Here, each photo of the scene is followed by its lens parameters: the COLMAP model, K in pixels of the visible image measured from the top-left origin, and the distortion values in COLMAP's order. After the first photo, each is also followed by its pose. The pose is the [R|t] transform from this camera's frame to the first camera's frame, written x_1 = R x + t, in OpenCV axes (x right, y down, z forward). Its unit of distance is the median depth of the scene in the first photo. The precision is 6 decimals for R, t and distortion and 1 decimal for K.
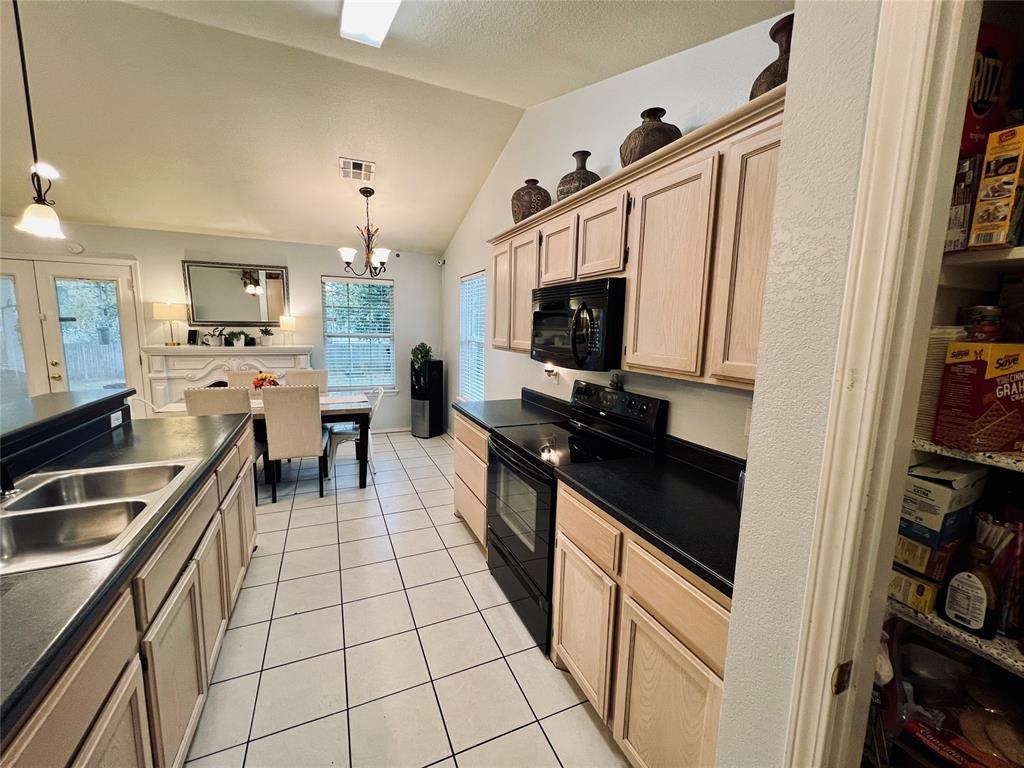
lens RADIAL K [[408.8, 0, 510.3], [0, 408.8, 383.2], [0, 0, 1]] dist [-0.000446, 0.000128]
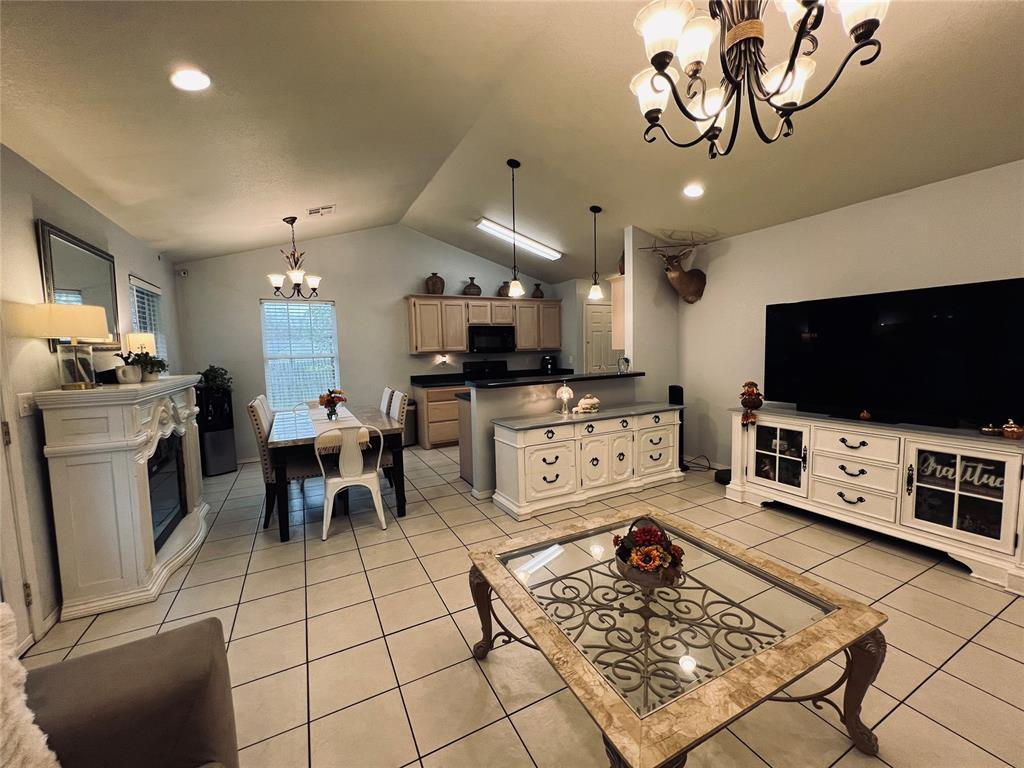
lens RADIAL K [[408.8, 0, 510.3], [0, 408.8, 383.2], [0, 0, 1]] dist [-0.000446, 0.000128]
pose [[-0.057993, -0.106910, 0.992576, -1.362454], [0.160396, 0.980335, 0.114963, -0.072263], [-0.985348, 0.165873, -0.039705, 0.500839]]
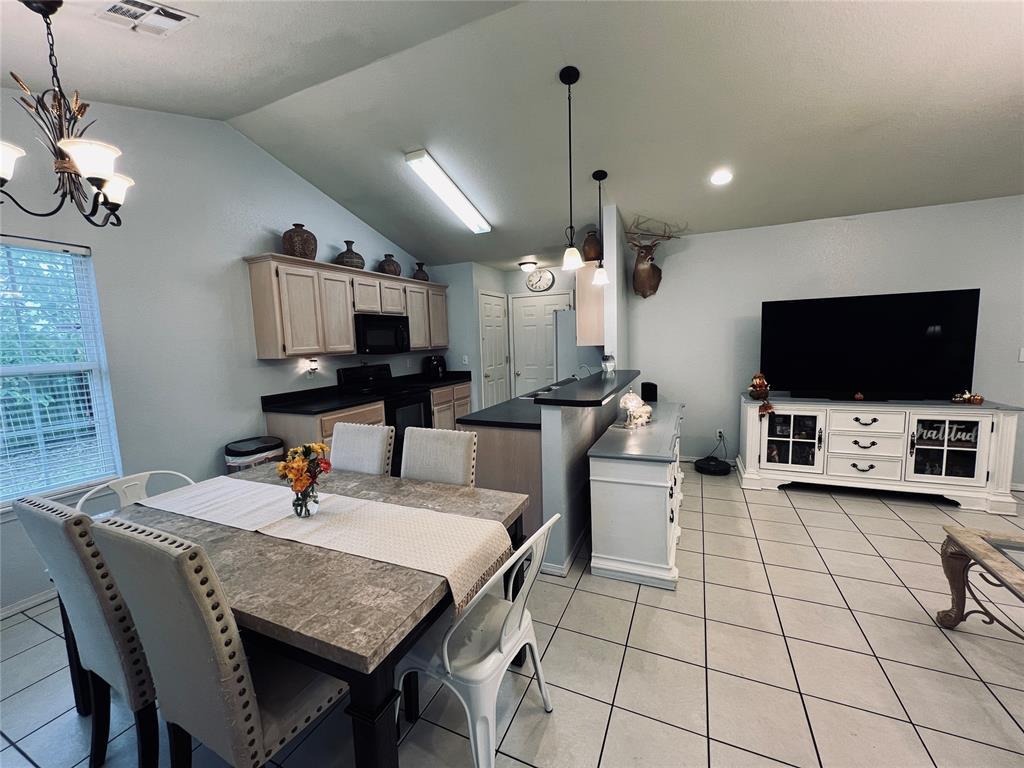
lens RADIAL K [[408.8, 0, 510.3], [0, 408.8, 383.2], [0, 0, 1]] dist [-0.000446, 0.000128]
pose [[-0.665233, -0.082553, 0.742058, -0.886347], [0.119500, 0.969284, 0.214960, -0.130671], [-0.737011, 0.231675, -0.634934, 0.916089]]
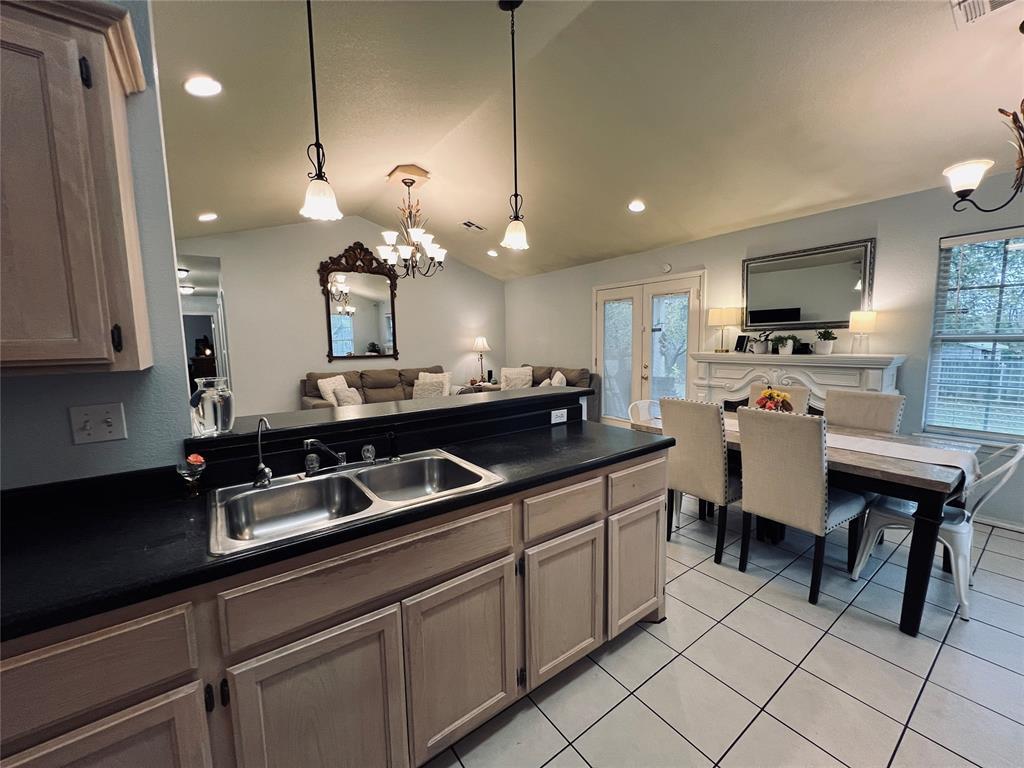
lens RADIAL K [[408.8, 0, 510.3], [0, 408.8, 383.2], [0, 0, 1]] dist [-0.000446, 0.000128]
pose [[0.206808, 0.079138, -0.975176, 0.005416], [-0.112910, 0.991994, 0.056558, -0.019818], [0.971845, 0.098411, 0.214087, 0.328348]]
